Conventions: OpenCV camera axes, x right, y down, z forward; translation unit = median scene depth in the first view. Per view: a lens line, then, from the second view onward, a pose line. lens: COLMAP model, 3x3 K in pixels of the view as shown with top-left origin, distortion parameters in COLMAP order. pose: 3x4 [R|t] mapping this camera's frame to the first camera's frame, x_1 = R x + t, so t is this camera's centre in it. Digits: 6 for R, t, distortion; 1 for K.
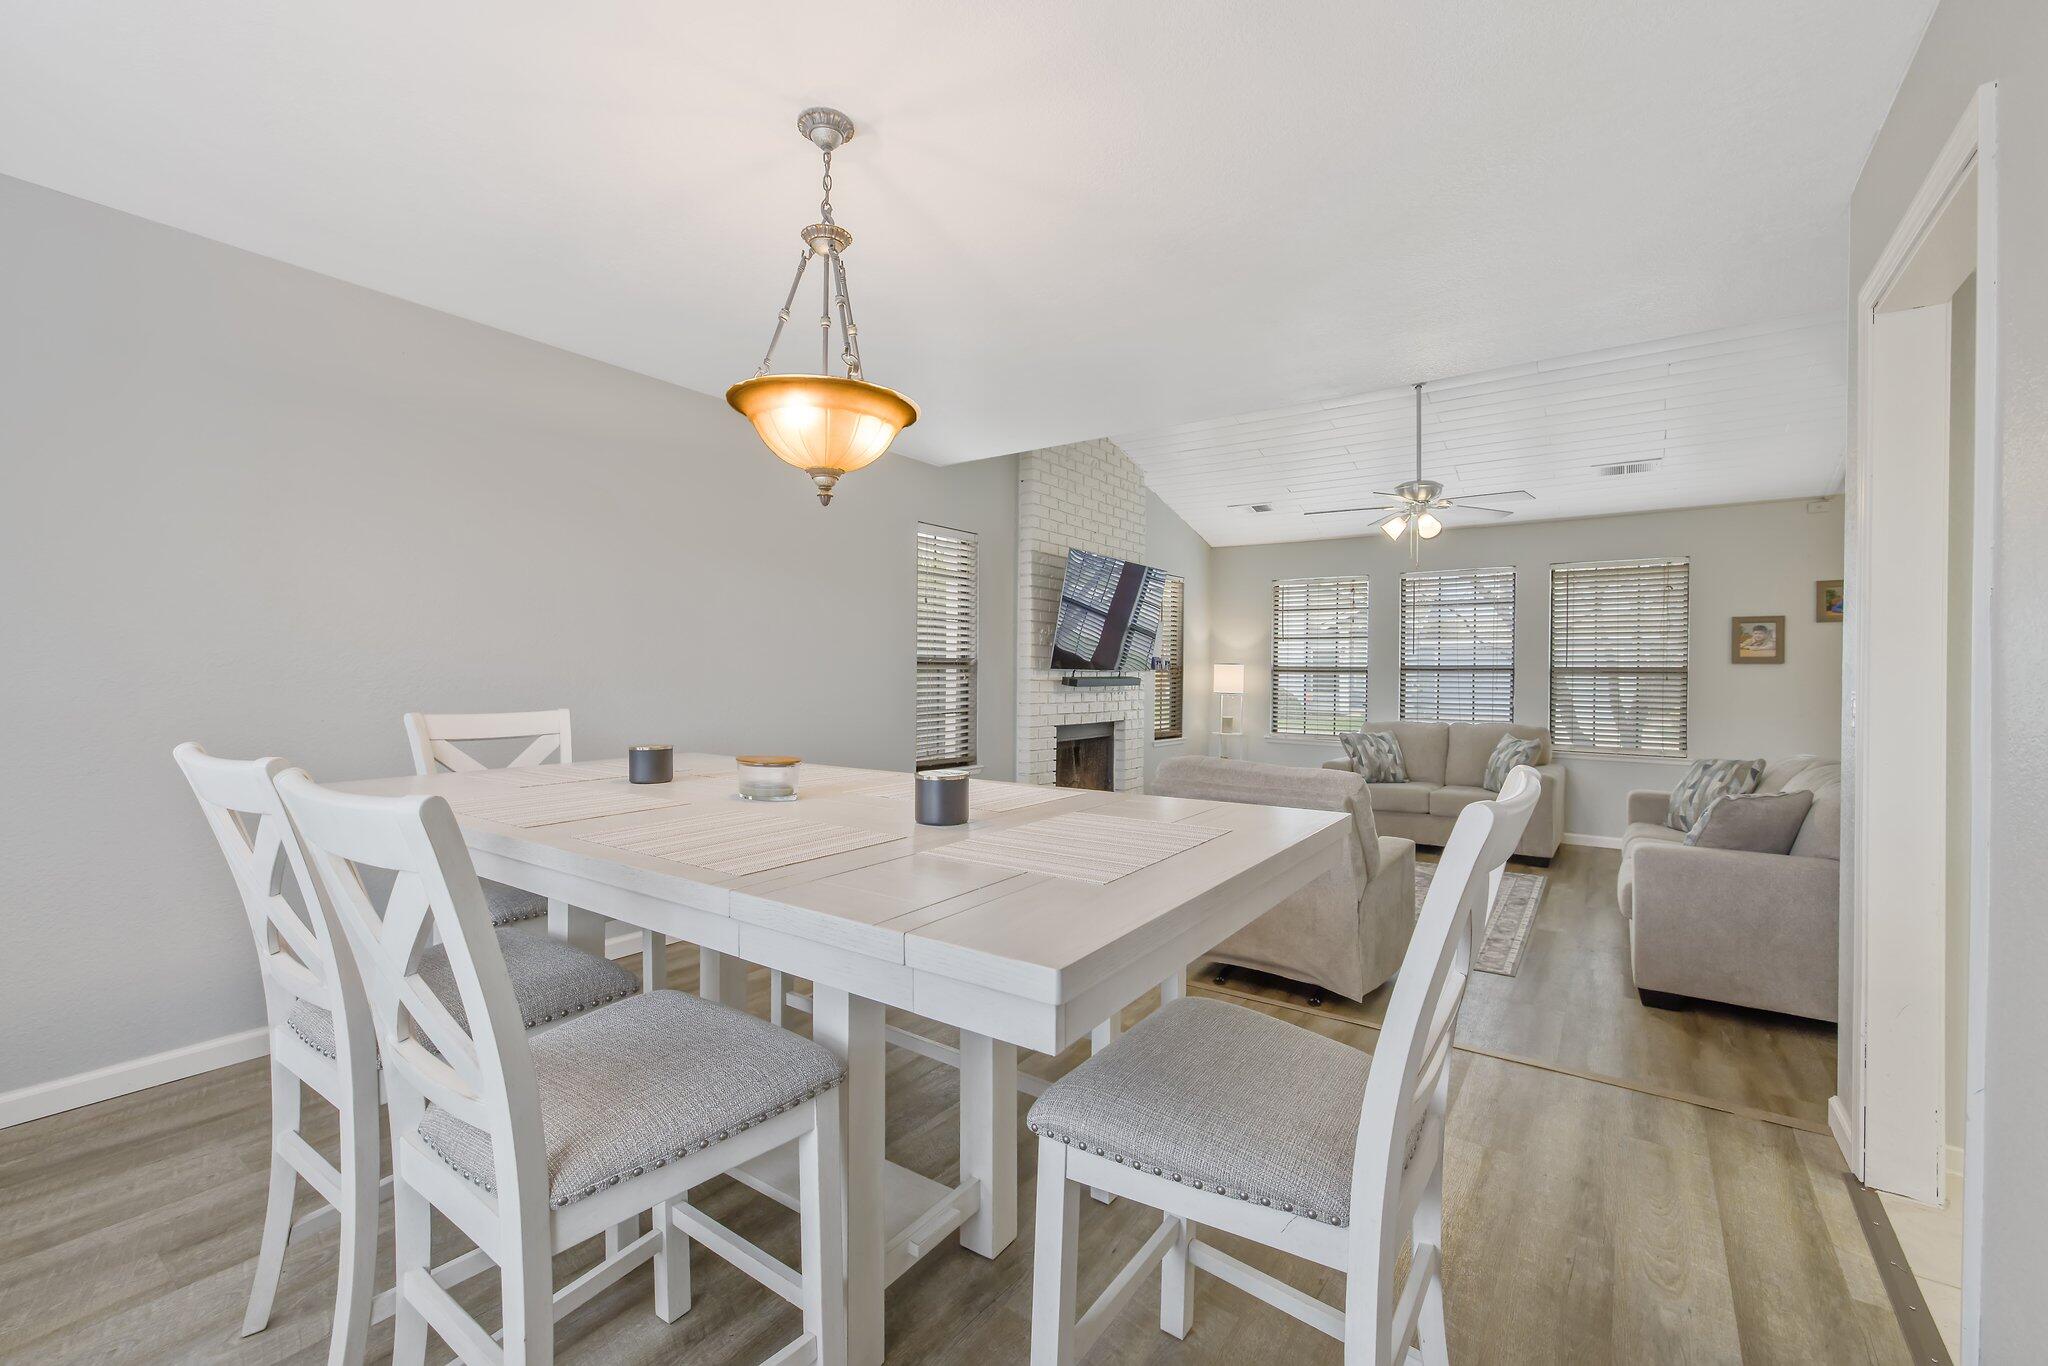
lens RADIAL K [[858.2, 0, 1020.0], [0, 858.2, 676.4], [0, 0, 1]] dist [0.001874, -0.000953]
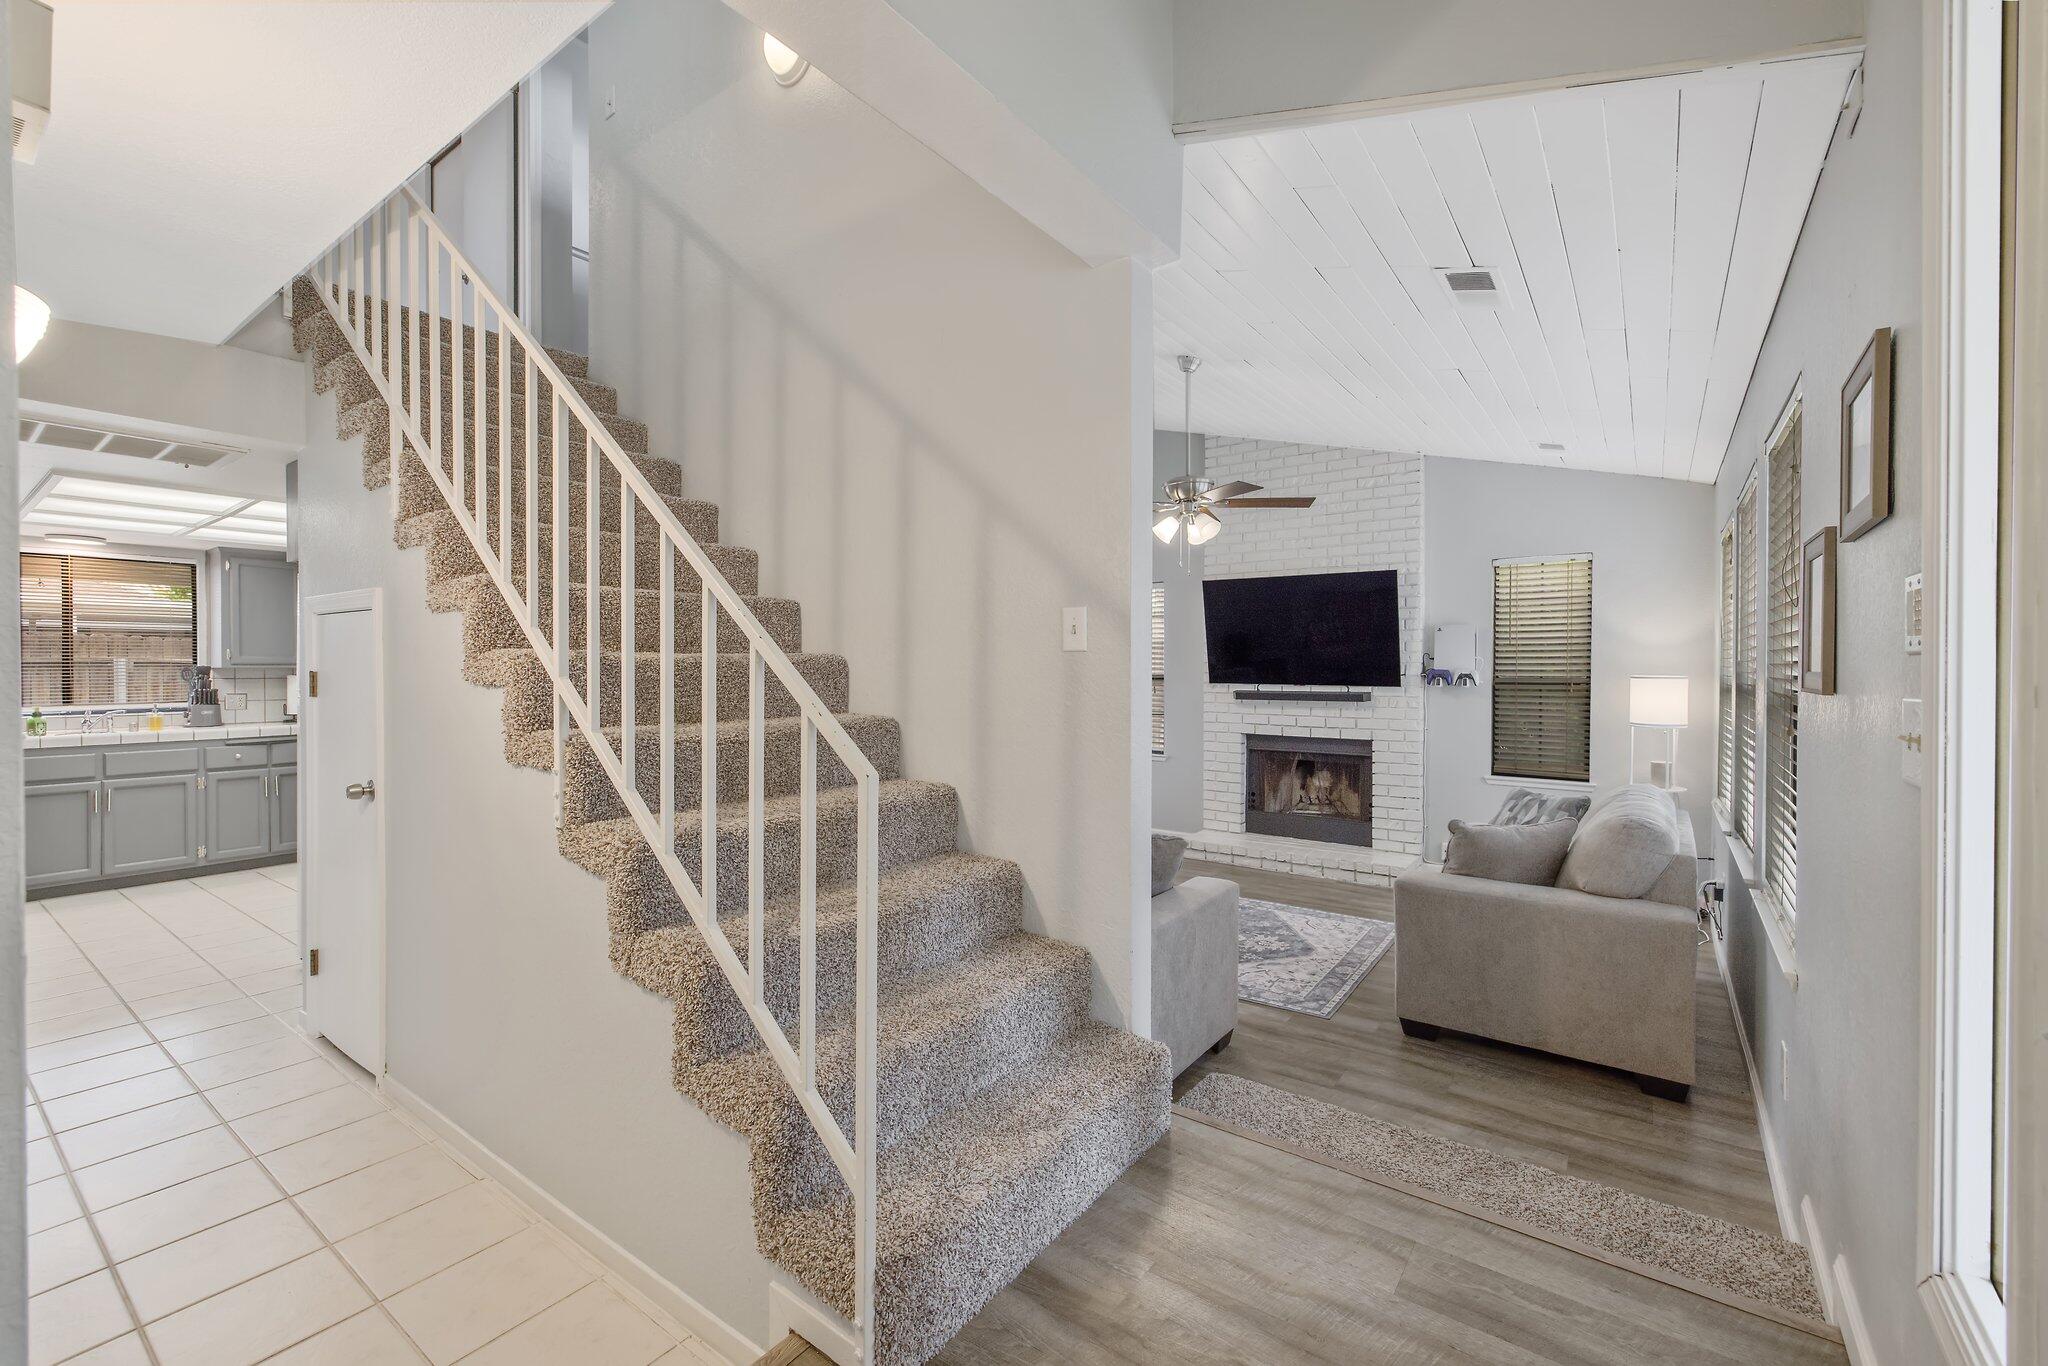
lens RADIAL K [[858.2, 0, 1020.7], [0, 858.2, 680.4], [0, 0, 1]] dist [0.001874, -0.000953]
pose [[-0.006546, 0.011439, -0.999913, 1.056237], [-0.001528, 0.999933, 0.011449, -0.022589], [0.999977, 0.001603, -0.006528, 0.648263]]
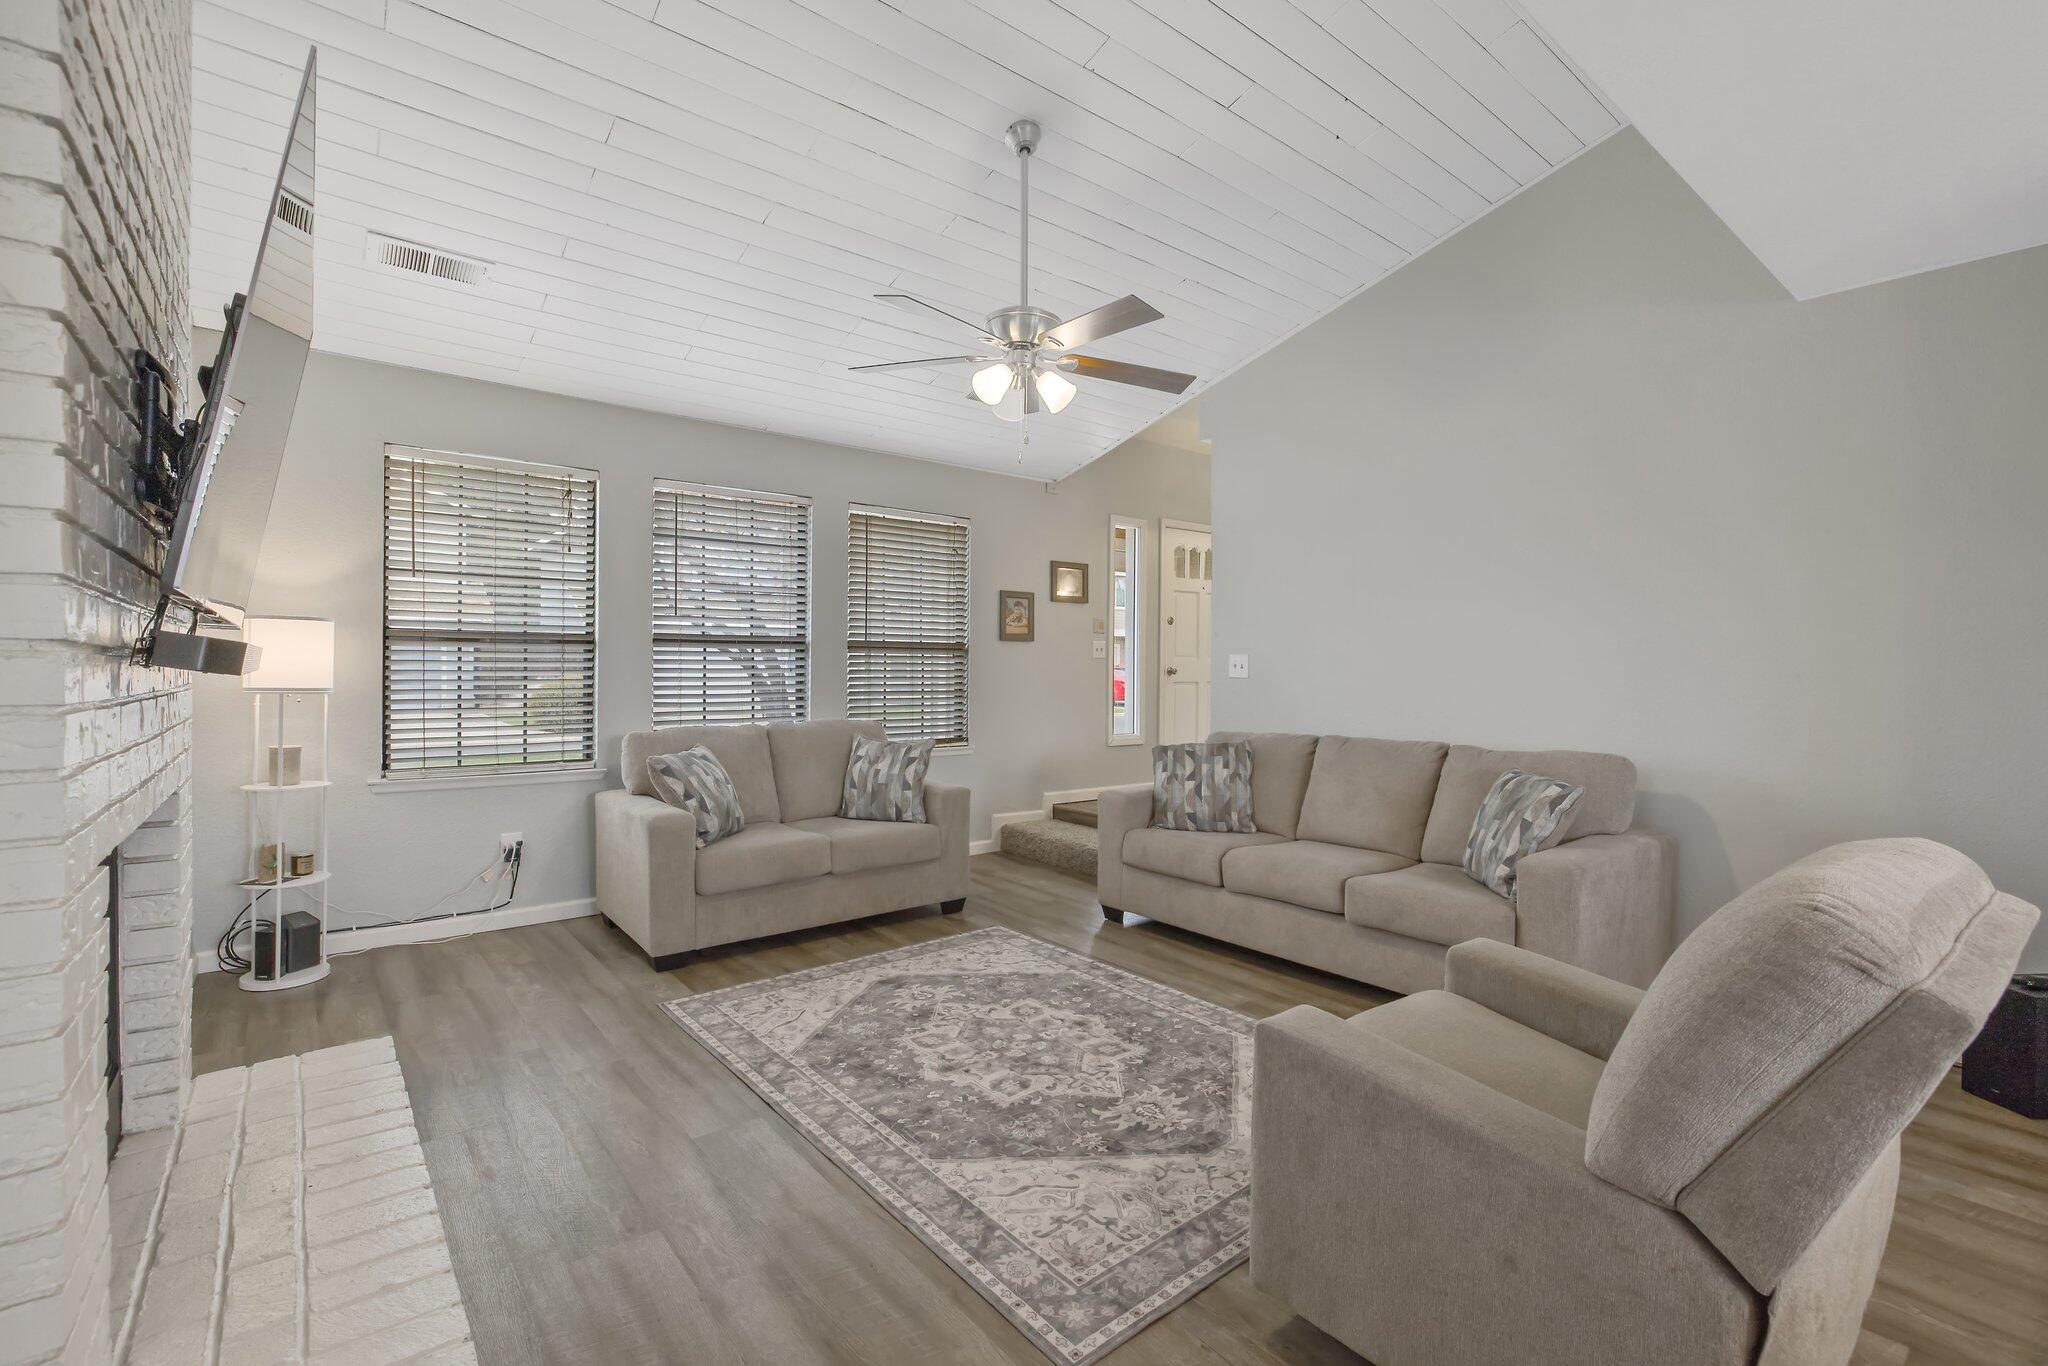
lens RADIAL K [[910.9, 0, 1035.7], [0, 910.9, 668.4], [0, 0, 1]] dist [-0.002544, 0.000192]
pose [[0.259909, -0.009913, 0.965582, -0.110488], [-0.003120, 0.999933, 0.011106, 0.004607], [-0.965628, -0.005899, 0.259861, 0.644985]]
